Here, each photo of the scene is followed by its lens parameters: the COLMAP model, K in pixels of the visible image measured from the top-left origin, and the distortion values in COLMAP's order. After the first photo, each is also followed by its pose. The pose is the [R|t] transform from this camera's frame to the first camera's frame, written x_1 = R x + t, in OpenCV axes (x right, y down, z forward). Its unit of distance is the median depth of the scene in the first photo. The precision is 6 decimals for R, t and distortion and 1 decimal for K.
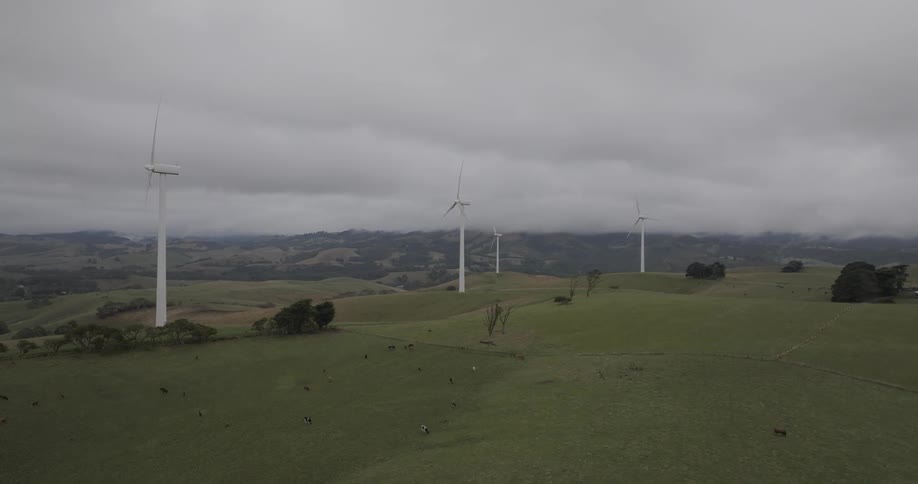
lens RADIAL K [[646.5, 0, 459.0], [0, 646.5, 242.0], [0, 0, 1]] dist [0.000316, -0.000093]
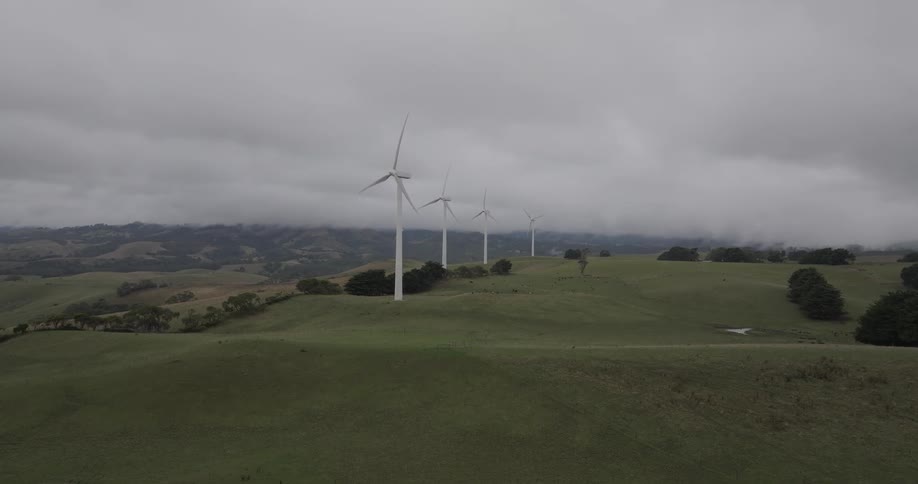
lens RADIAL K [[646.5, 0, 459.0], [0, 646.5, 242.0], [0, 0, 1]] dist [0.000316, -0.000093]
pose [[0.938521, 0.004291, 0.345196, -0.076981], [-0.006681, 0.999961, 0.005735, 0.001317], [-0.345158, -0.007689, 0.938513, -0.067779]]
